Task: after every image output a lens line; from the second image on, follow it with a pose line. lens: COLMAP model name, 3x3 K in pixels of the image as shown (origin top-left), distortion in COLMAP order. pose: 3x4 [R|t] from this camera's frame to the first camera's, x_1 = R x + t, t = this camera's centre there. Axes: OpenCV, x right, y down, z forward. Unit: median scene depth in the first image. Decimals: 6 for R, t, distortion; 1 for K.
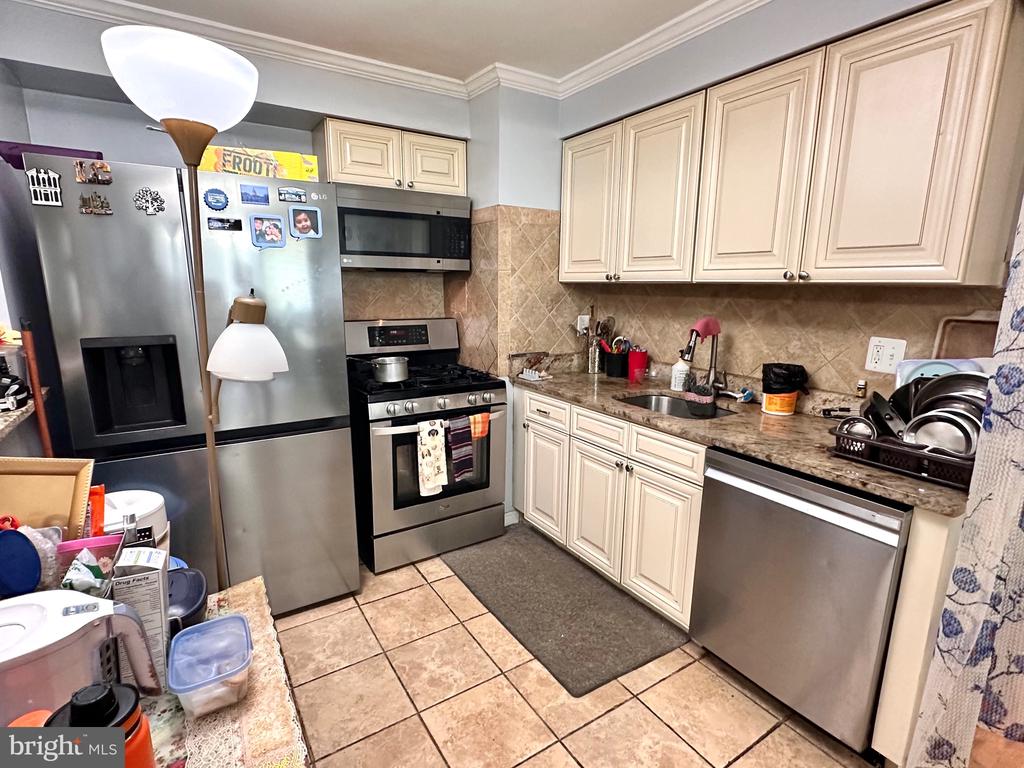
lens RADIAL K [[510.6, 0, 512.0], [0, 510.6, 384.0], [0, 0, 1]] dist [-0.003983, -0.000702]
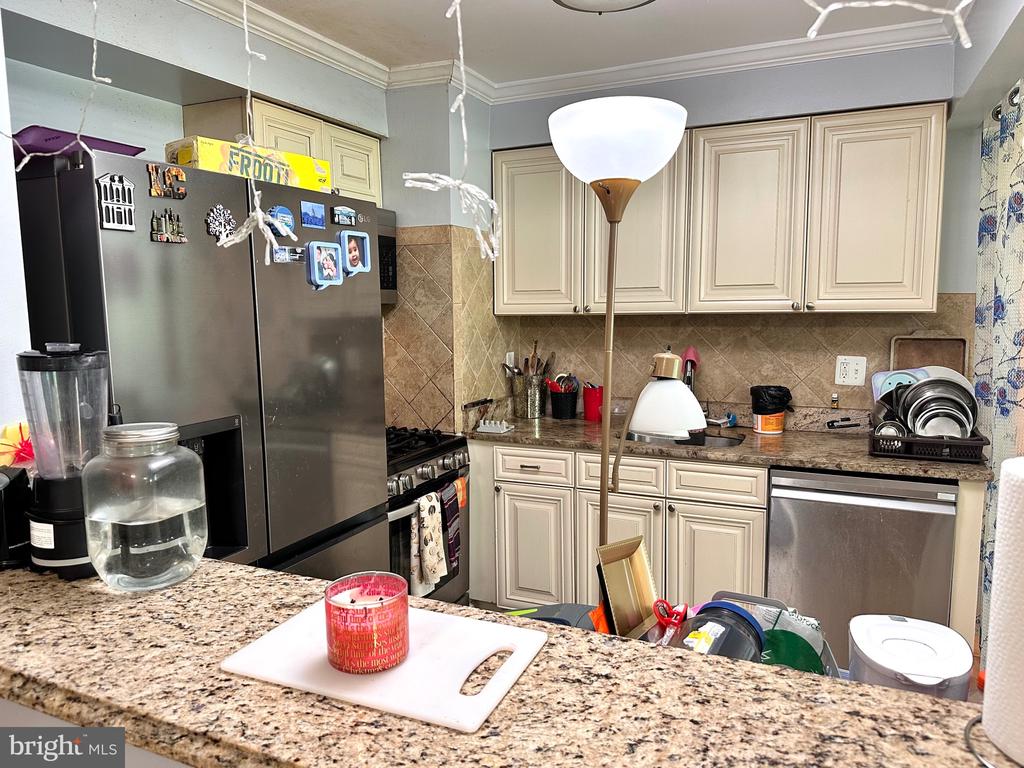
lens RADIAL K [[709.4, 0, 512.0], [0, 709.4, 384.0], [0, 0, 1]] dist [0.144850, -0.285323]
pose [[0.846773, -0.081399, 0.525690, -0.741698], [0.122950, 0.991413, -0.044533, -0.043633], [-0.517551, 0.102343, 0.849510, -0.005431]]
